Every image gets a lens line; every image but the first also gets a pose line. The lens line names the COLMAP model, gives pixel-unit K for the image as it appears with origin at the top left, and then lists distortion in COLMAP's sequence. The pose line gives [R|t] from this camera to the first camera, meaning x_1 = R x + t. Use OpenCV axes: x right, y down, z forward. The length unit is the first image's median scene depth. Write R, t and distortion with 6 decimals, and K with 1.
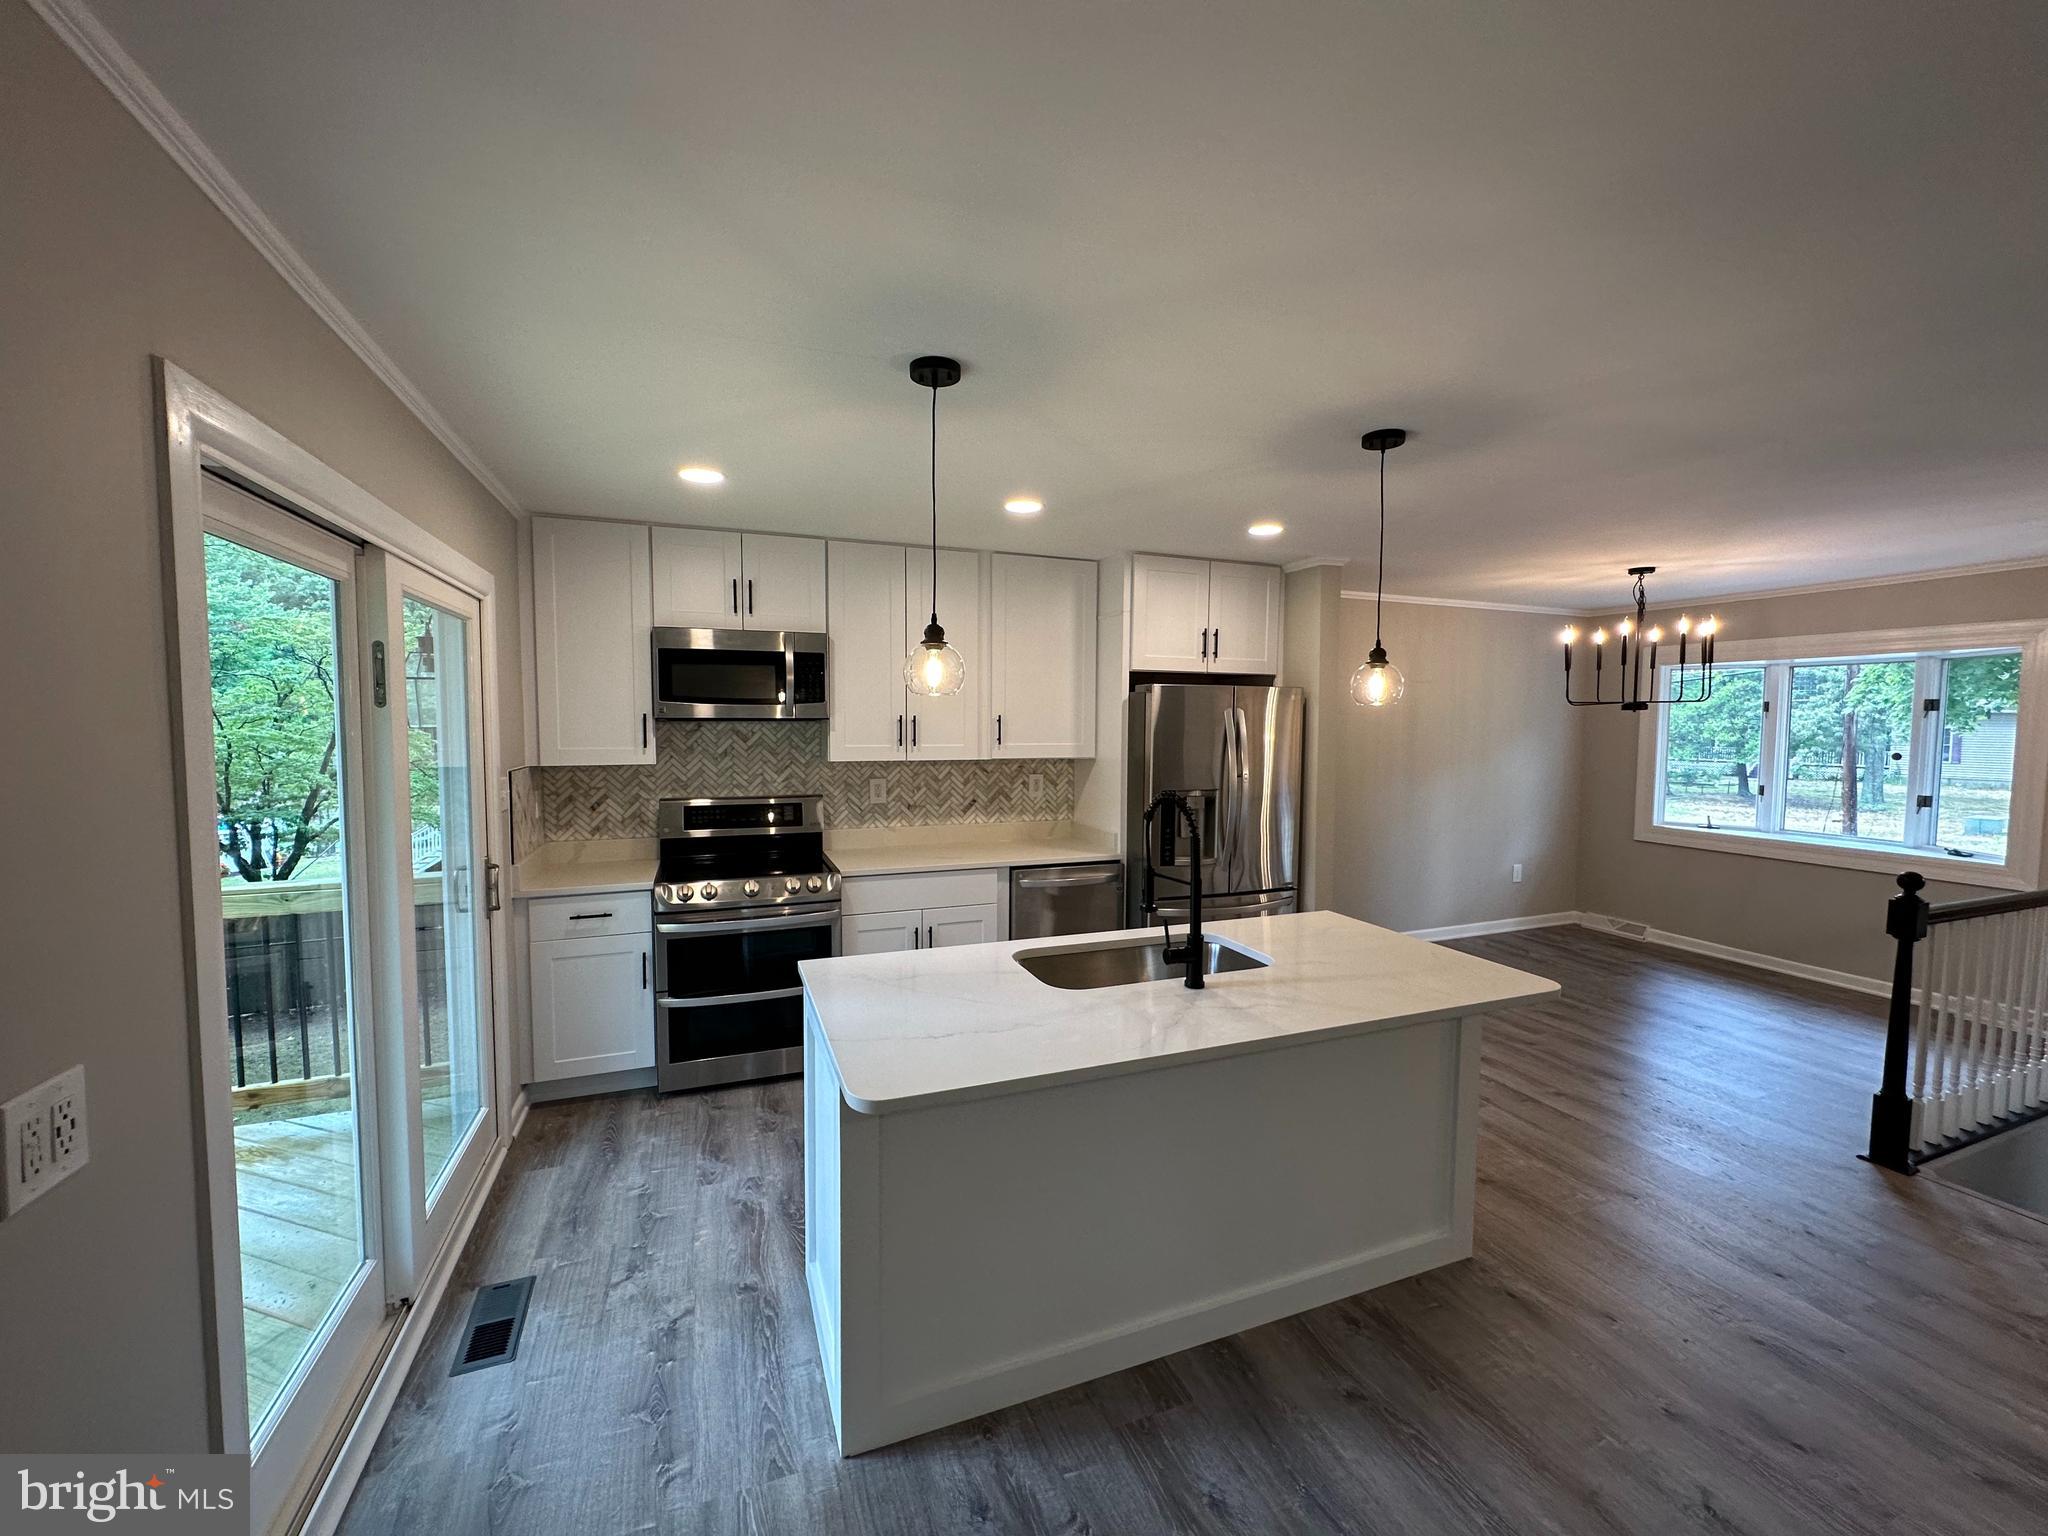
lens RADIAL K [[814.2, 0, 1016.2], [0, 814.2, 770.8], [0, 0, 1]] dist [0.001948, -0.000540]
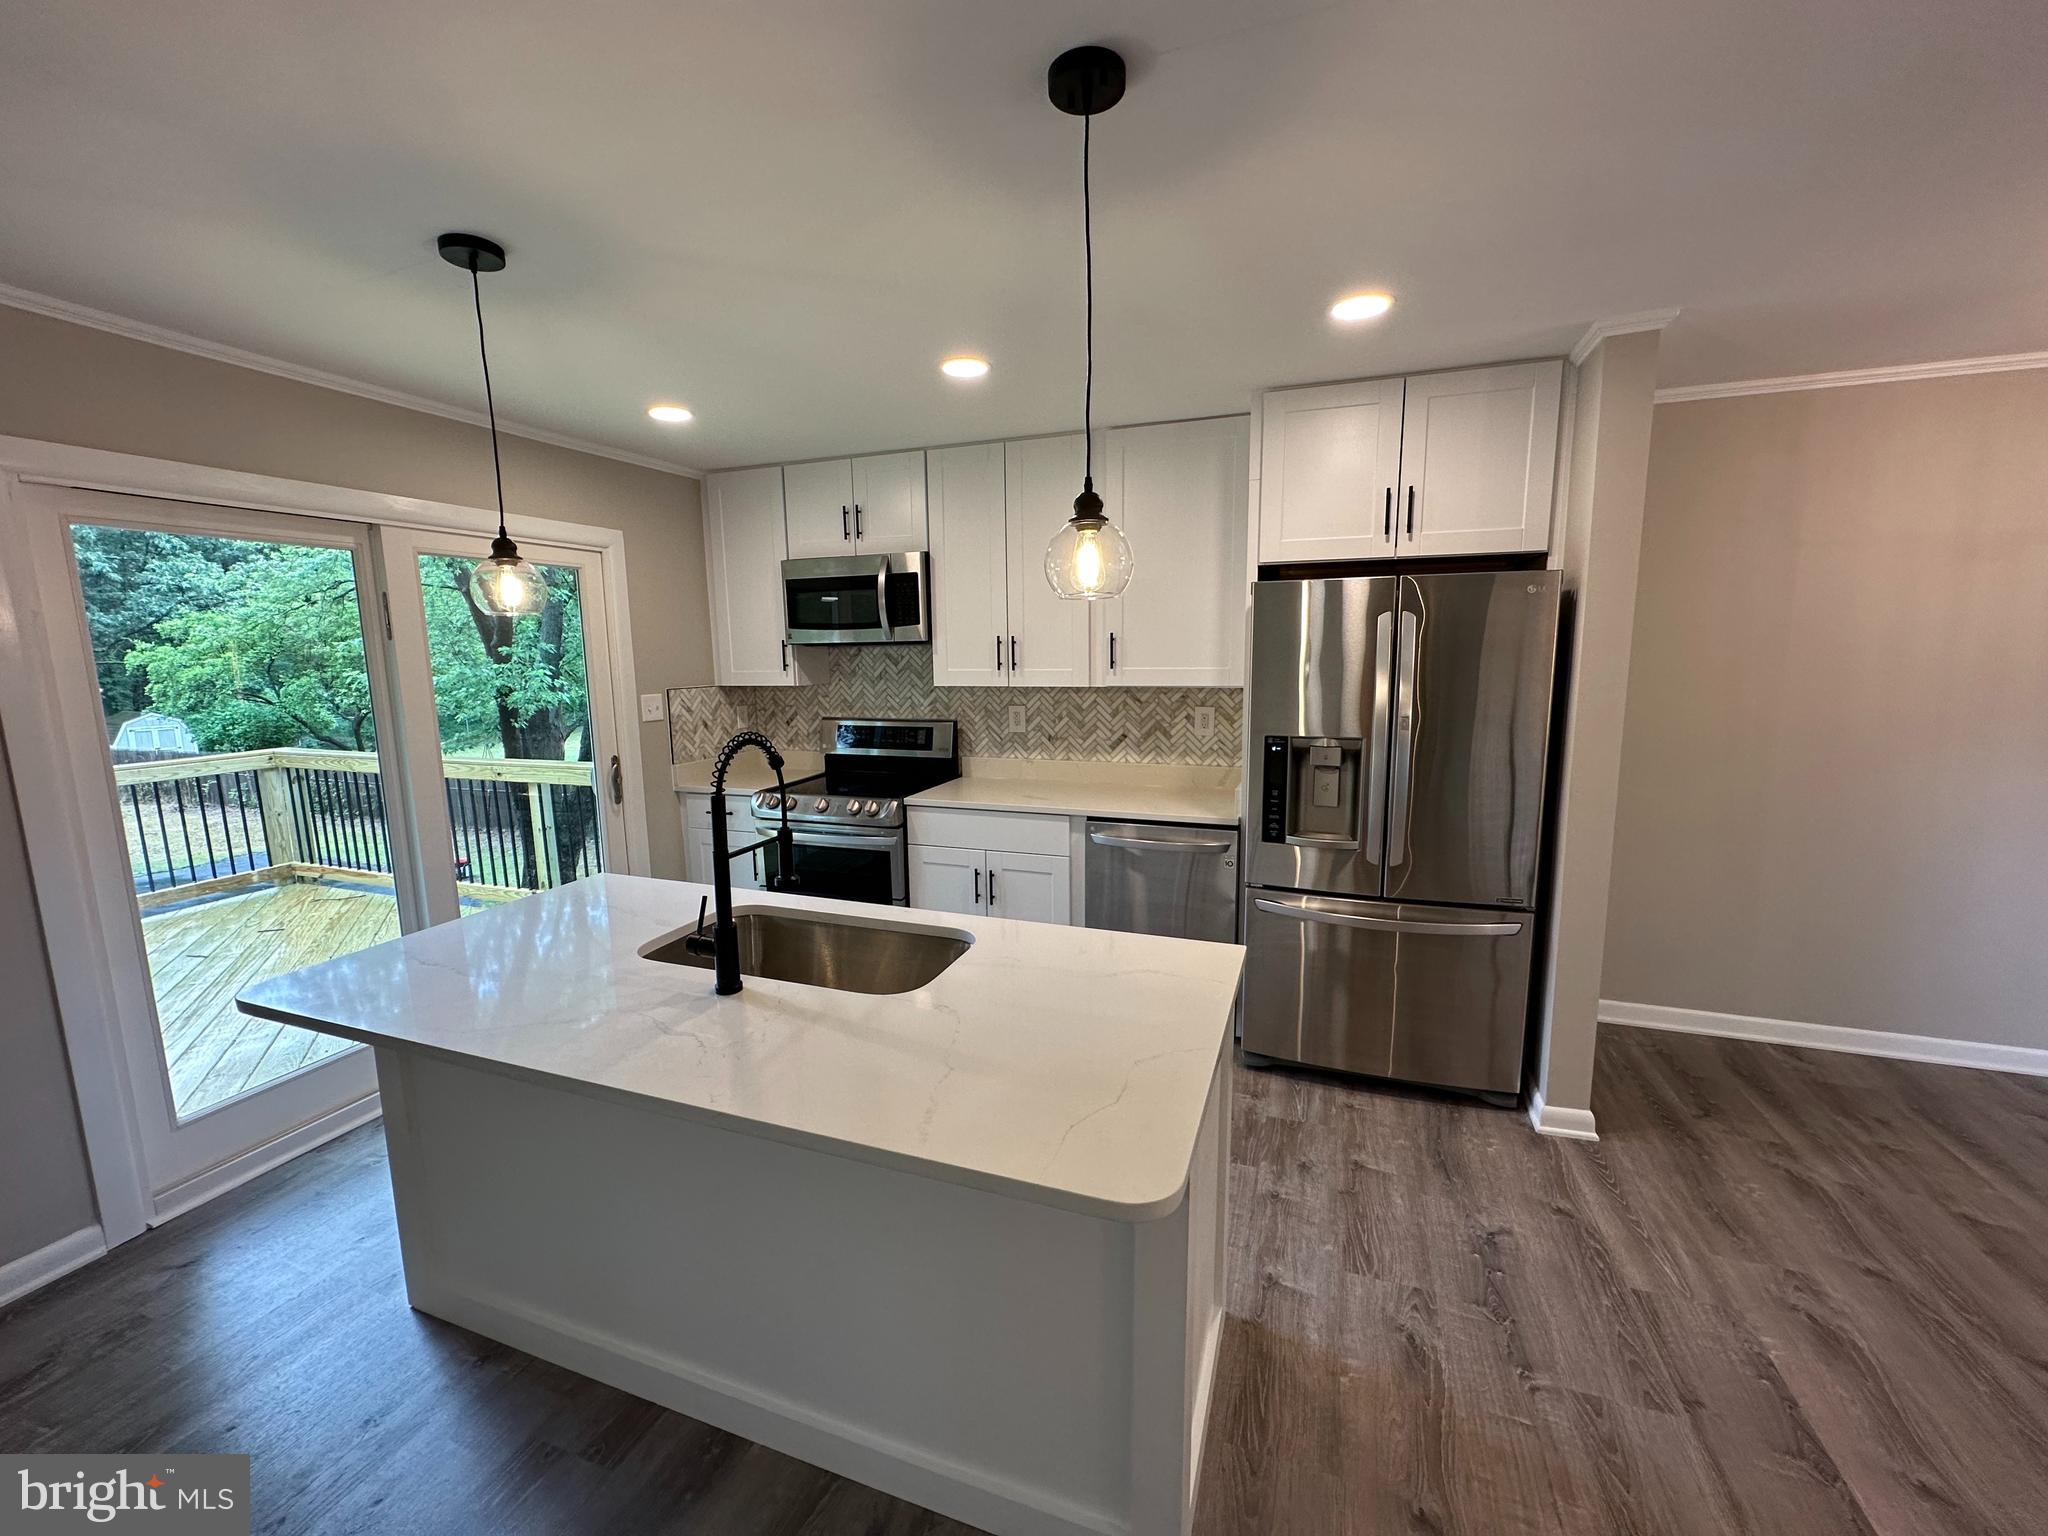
lens RADIAL K [[814.2, 0, 1026.5], [0, 814.2, 767.2], [0, 0, 1]] dist [0.001948, -0.000540]
pose [[0.749756, 0.082029, -0.656611, 0.489622], [-0.023724, 0.994981, 0.097211, -0.011850], [0.661289, -0.057307, 0.747939, 0.339186]]
